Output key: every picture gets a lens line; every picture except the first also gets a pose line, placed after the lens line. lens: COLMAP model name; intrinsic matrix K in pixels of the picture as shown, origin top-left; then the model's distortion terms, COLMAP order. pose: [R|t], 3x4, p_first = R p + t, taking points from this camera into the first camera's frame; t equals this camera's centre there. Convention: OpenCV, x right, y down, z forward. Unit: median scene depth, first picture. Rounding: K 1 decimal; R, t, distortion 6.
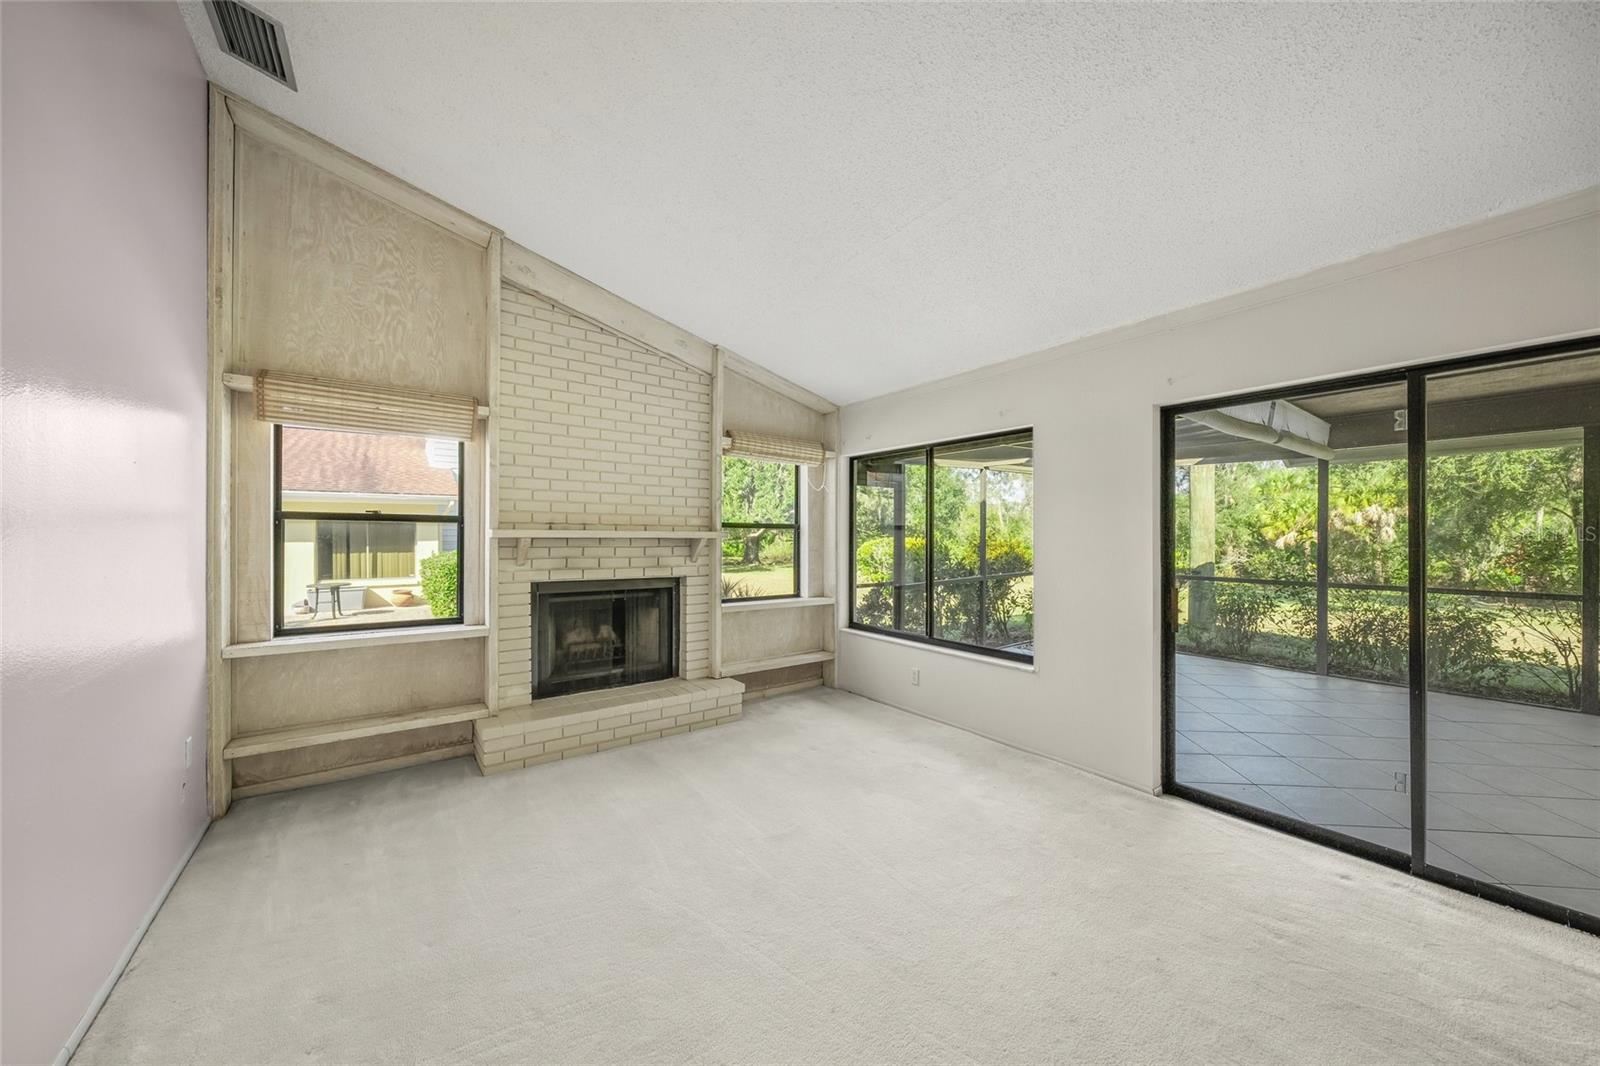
lens RADIAL K [[549.4, 0, 801.9], [0, 549.4, 528.2], [0, 0, 1]] dist [-0.002317, 0.000105]
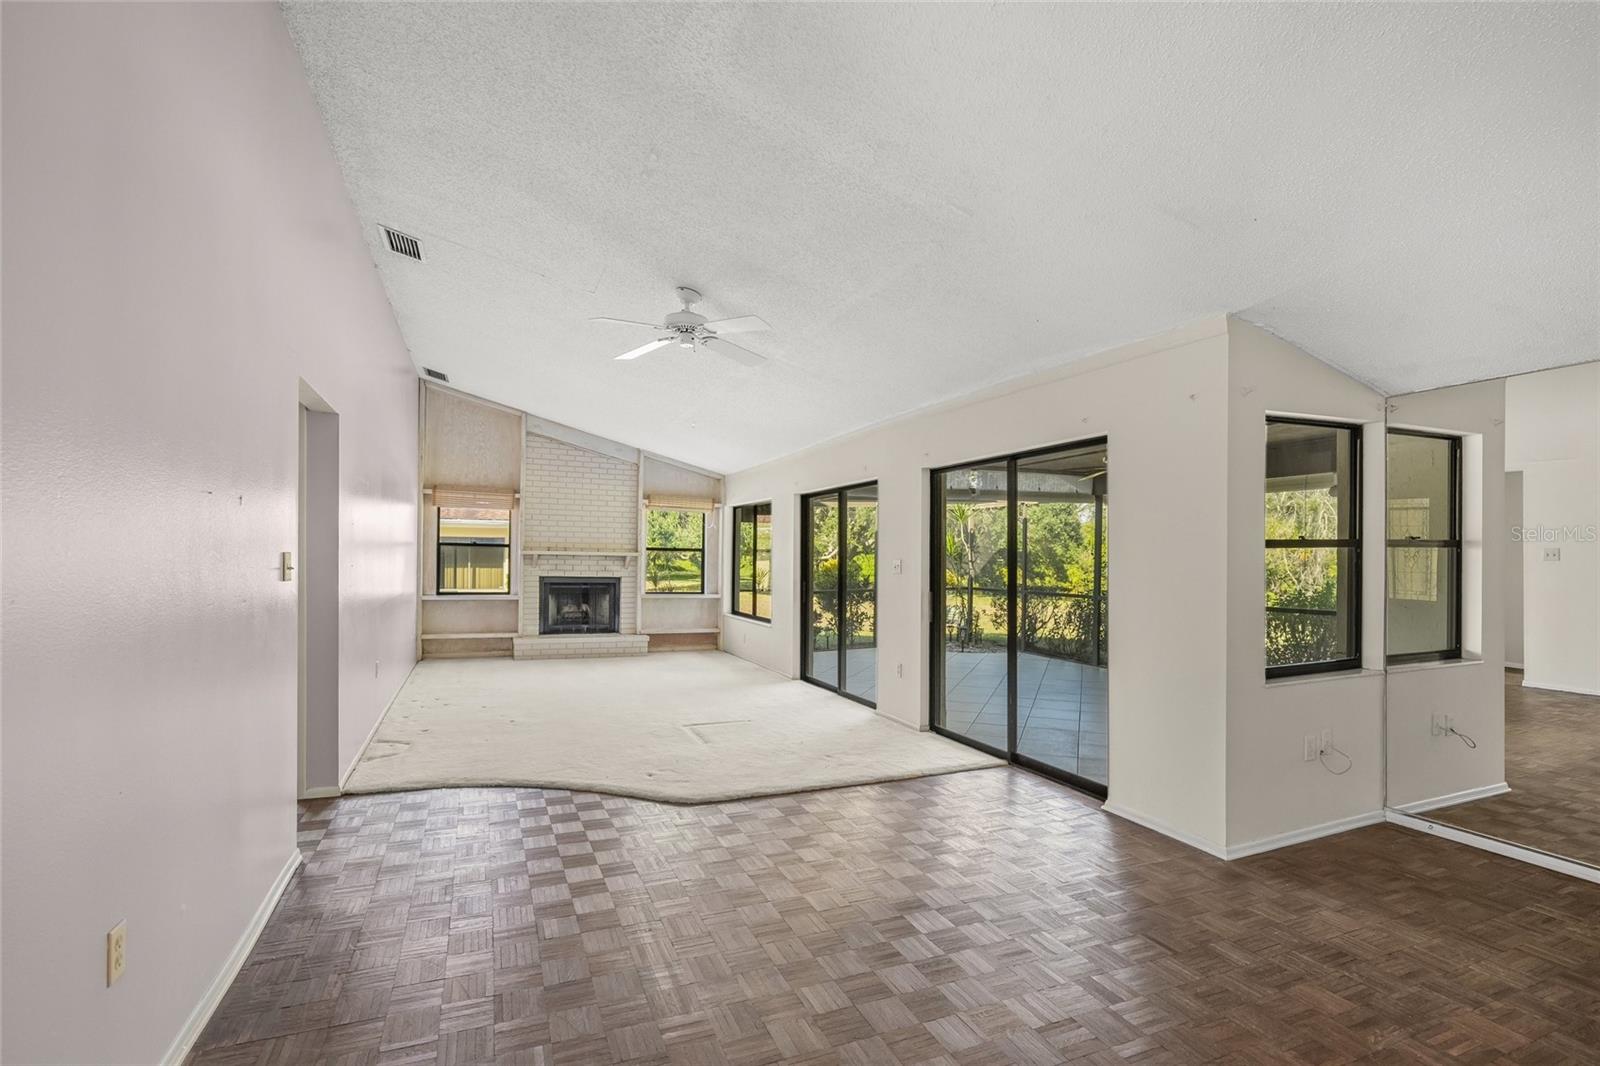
lens RADIAL K [[726.1, 0, 797.9], [0, 726.1, 547.8], [0, 0, 1]] dist [0.011240, 0.000078]
pose [[0.970310, 0.007594, -0.241745, 0.949538], [-0.008298, 0.999964, -0.001894, -0.009051], [0.241722, 0.003844, 0.970338, -1.212052]]
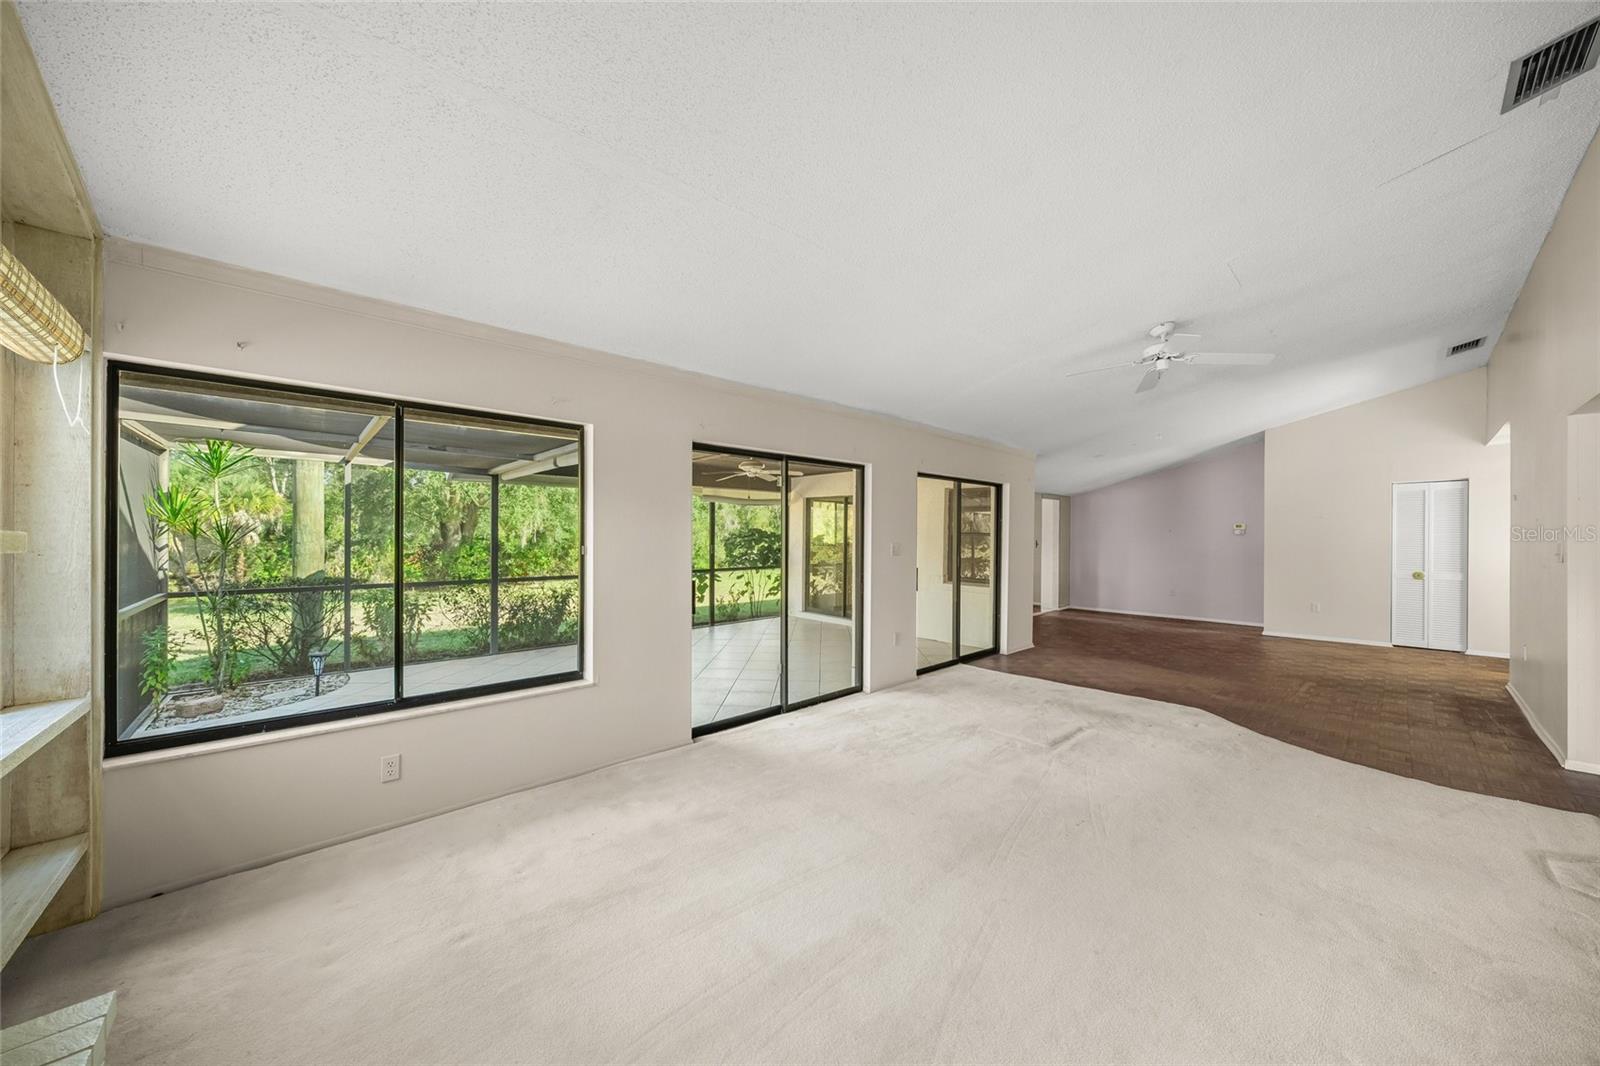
lens RADIAL K [[549.4, 0, 794.1], [0, 549.4, 534.7], [0, 0, 1]] dist [-0.002317, 0.000105]
pose [[-0.079677, 0.009120, 0.996779, -0.278397], [-0.012183, 0.999875, -0.010122, 0.003520], [-0.996746, -0.012950, -0.079556, 0.365981]]
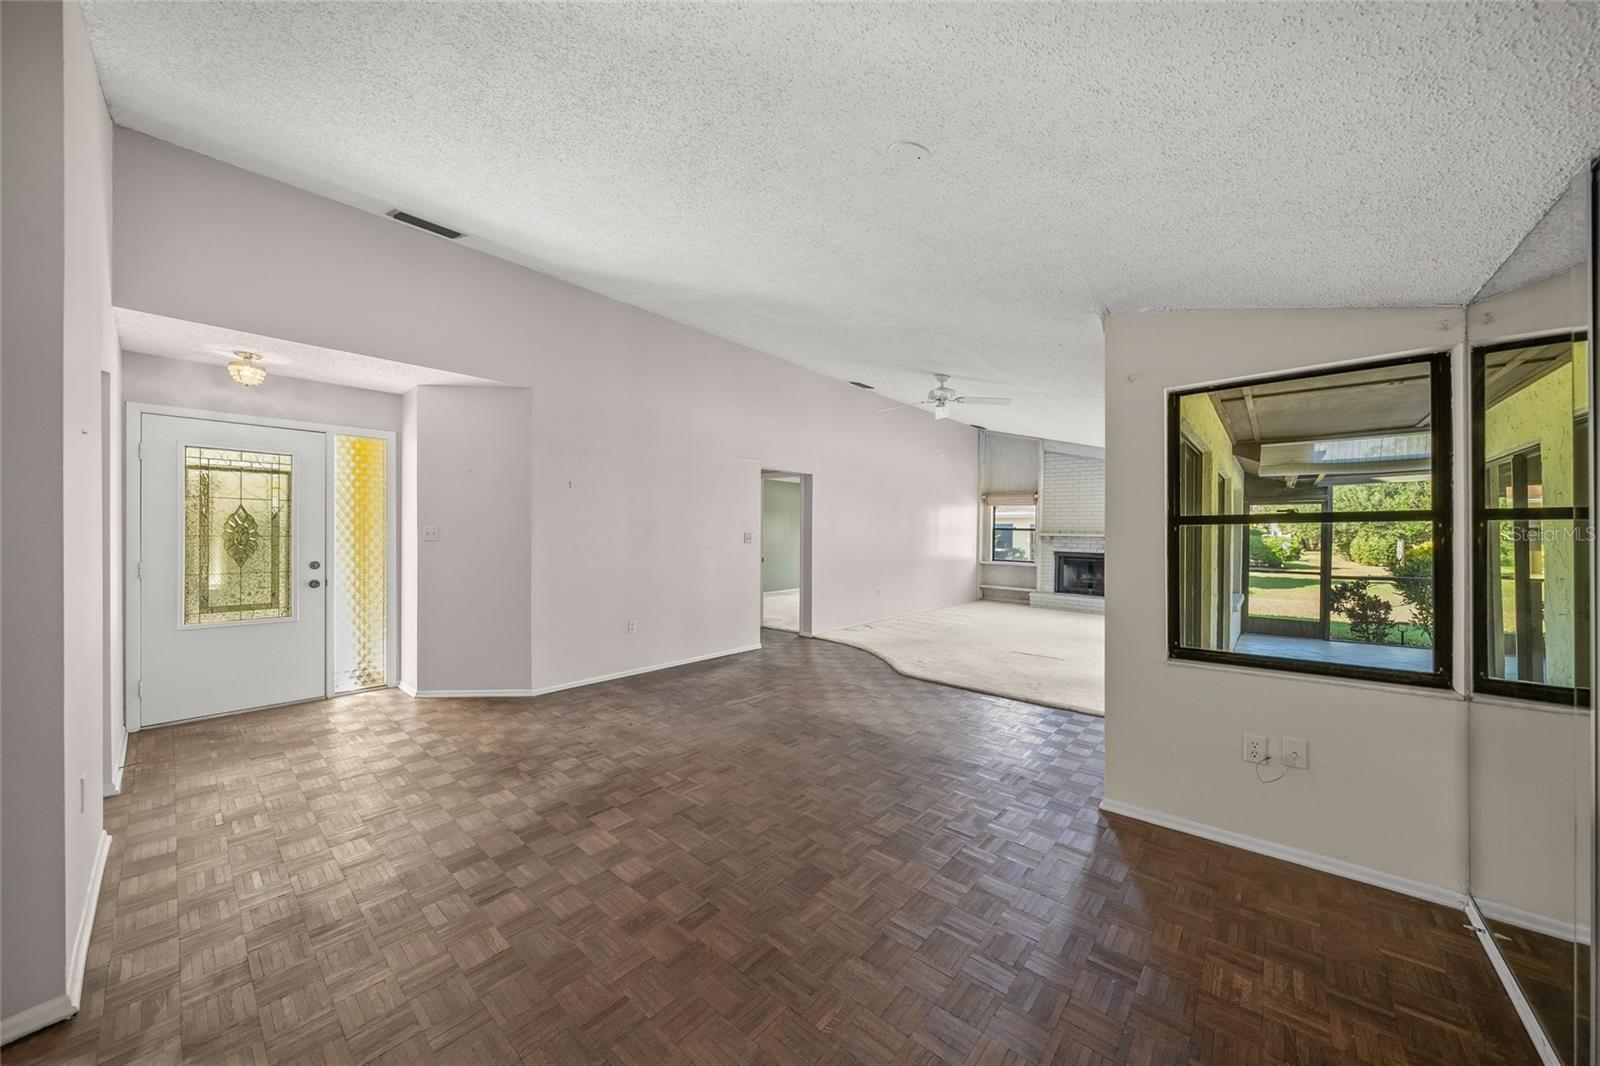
lens RADIAL K [[549.4, 0, 794.9], [0, 549.4, 535.0], [0, 0, 1]] dist [-0.002317, 0.000105]
pose [[0.200940, 0.007467, -0.979575, 1.809904], [0.000398, 0.999970, 0.007705, -0.009163], [0.979604, -0.001938, 0.200931, -0.808905]]
